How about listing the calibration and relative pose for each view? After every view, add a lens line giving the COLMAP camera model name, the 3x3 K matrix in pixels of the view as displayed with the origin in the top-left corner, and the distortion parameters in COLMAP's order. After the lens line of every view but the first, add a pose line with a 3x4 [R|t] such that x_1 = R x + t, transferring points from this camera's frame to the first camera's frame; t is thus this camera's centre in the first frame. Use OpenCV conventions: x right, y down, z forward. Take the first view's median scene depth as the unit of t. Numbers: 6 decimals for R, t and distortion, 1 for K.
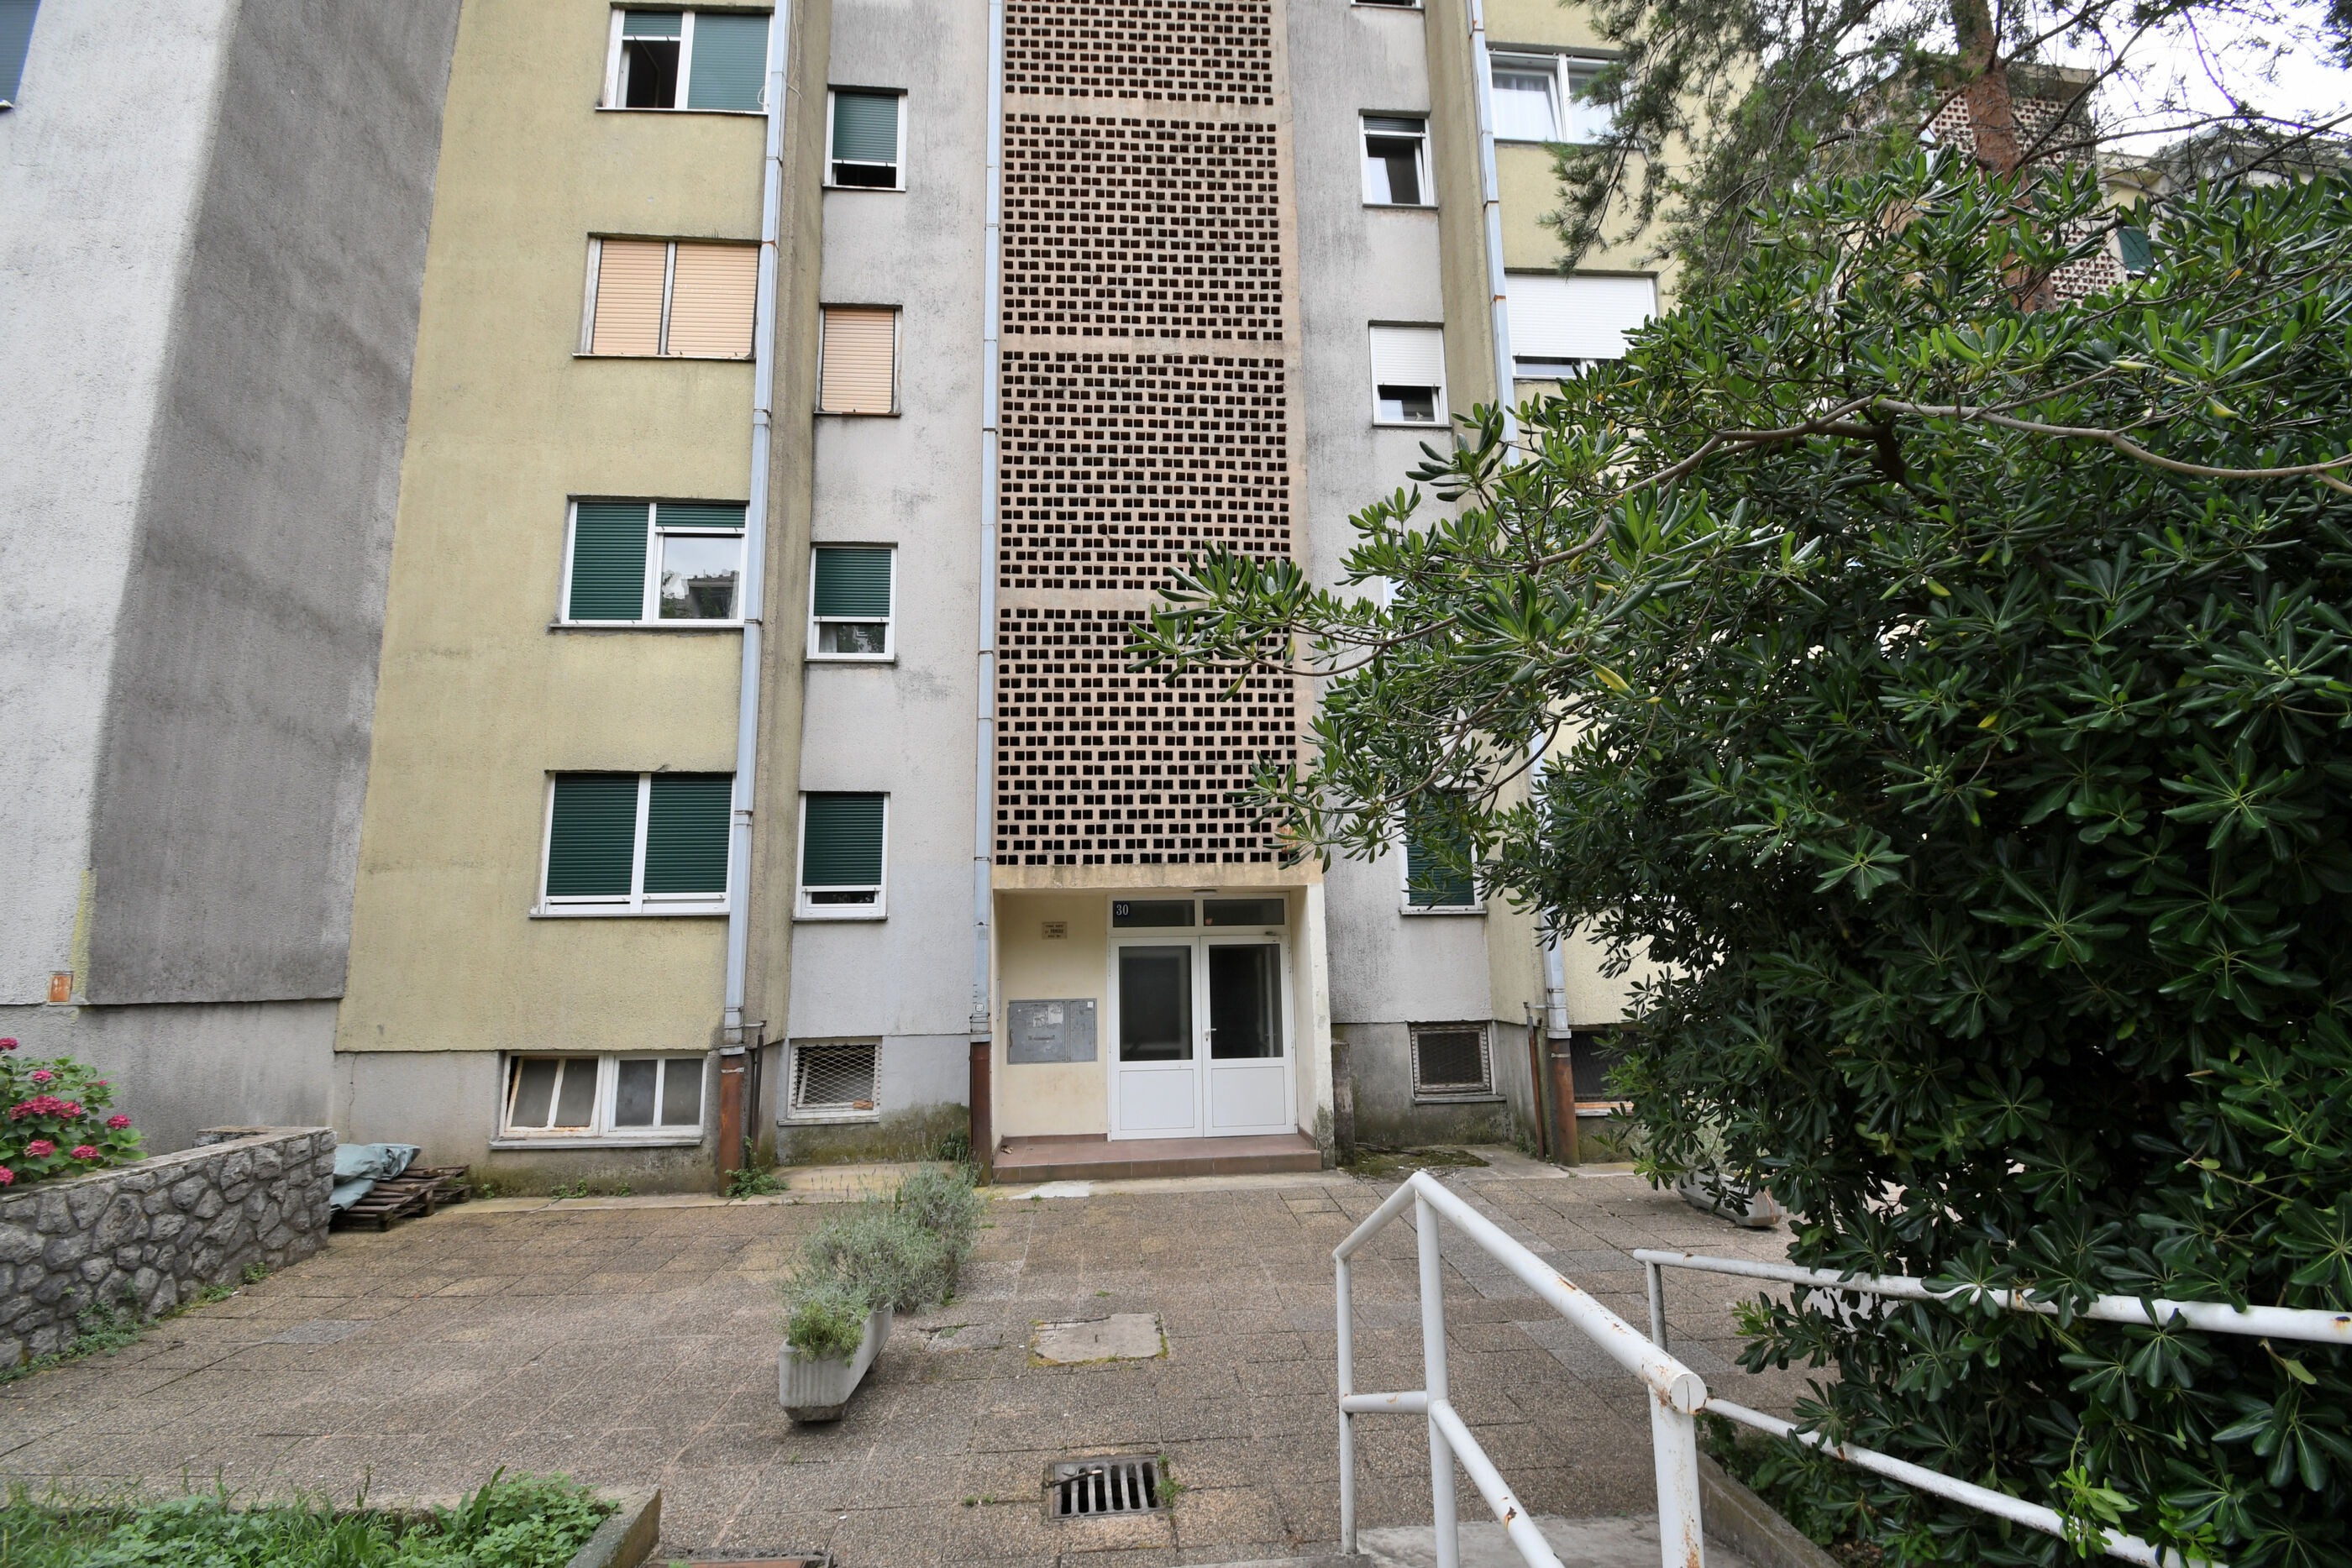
lens RADIAL K [[1032.0, 0, 1179.6], [0, 1032.0, 782.5], [0, 0, 1]] dist [0.021945, -0.026274]
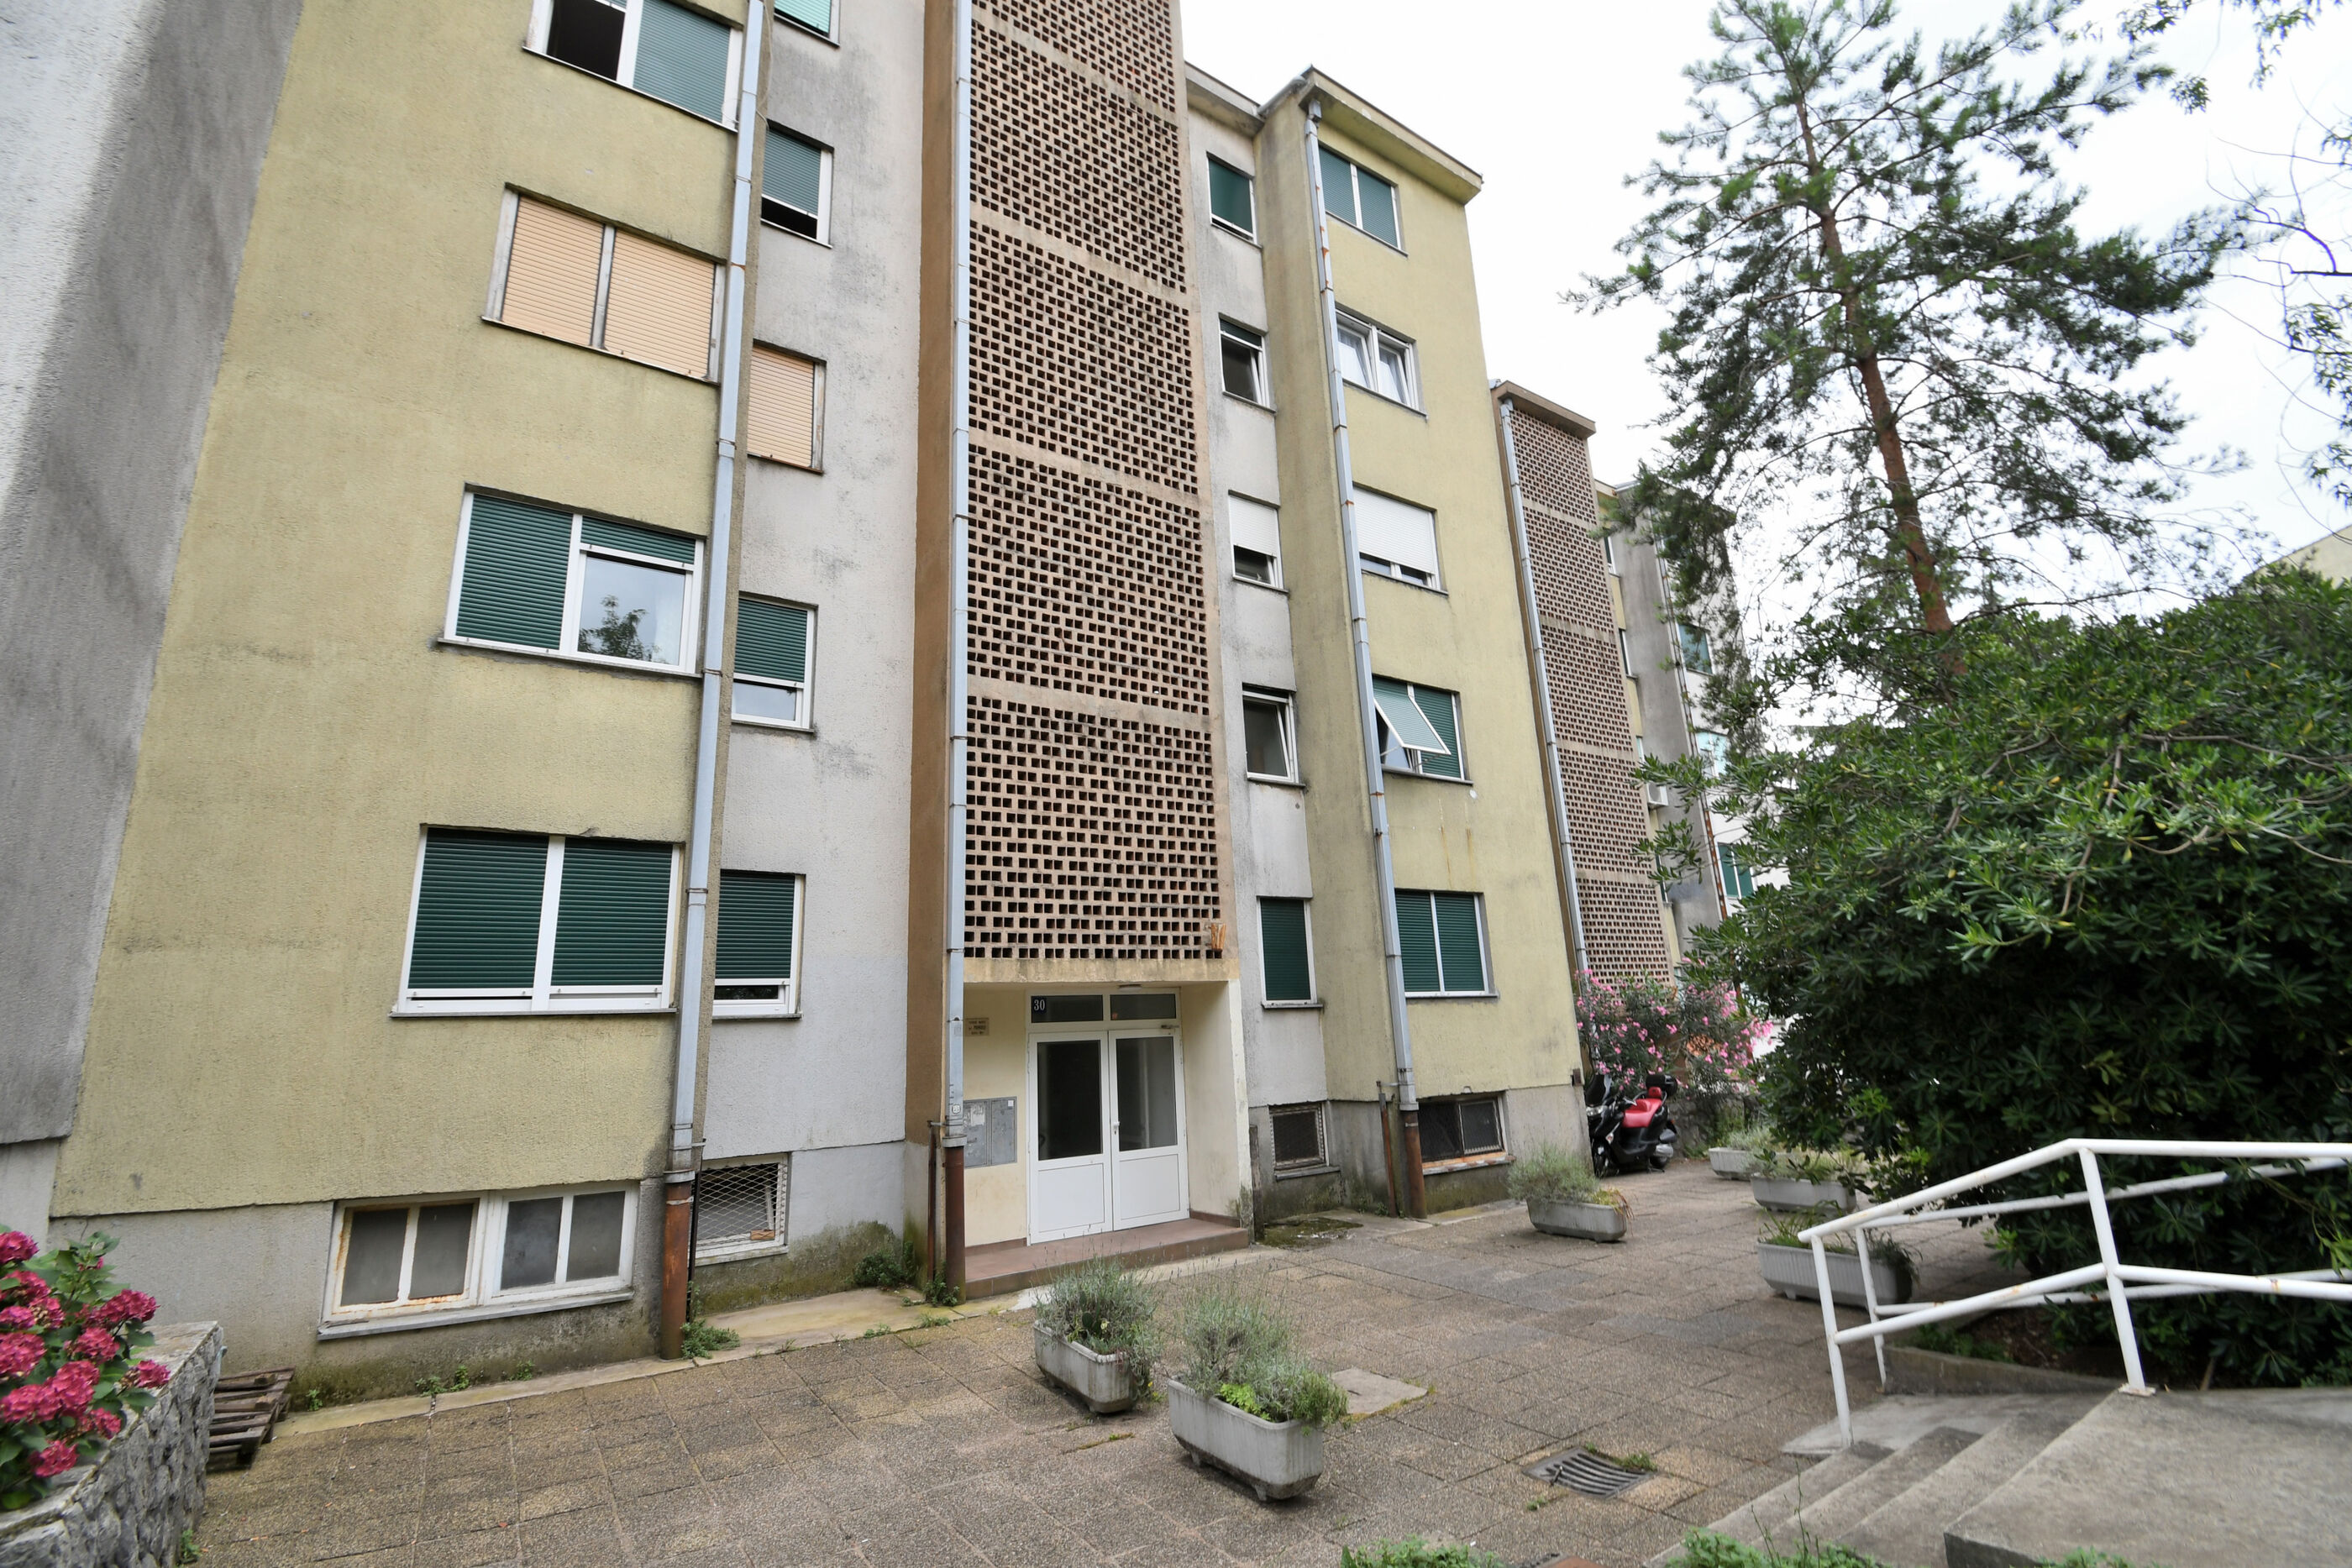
lens RADIAL K [[1032.0, 0, 1179.6], [0, 1032.0, 782.5], [0, 0, 1]] dist [0.021945, -0.026274]
pose [[0.872346, 0.098087, 0.478948, -0.466061], [-0.050824, 0.992553, -0.110701, 0.013977], [-0.486240, 0.072228, 0.870835, 0.047983]]
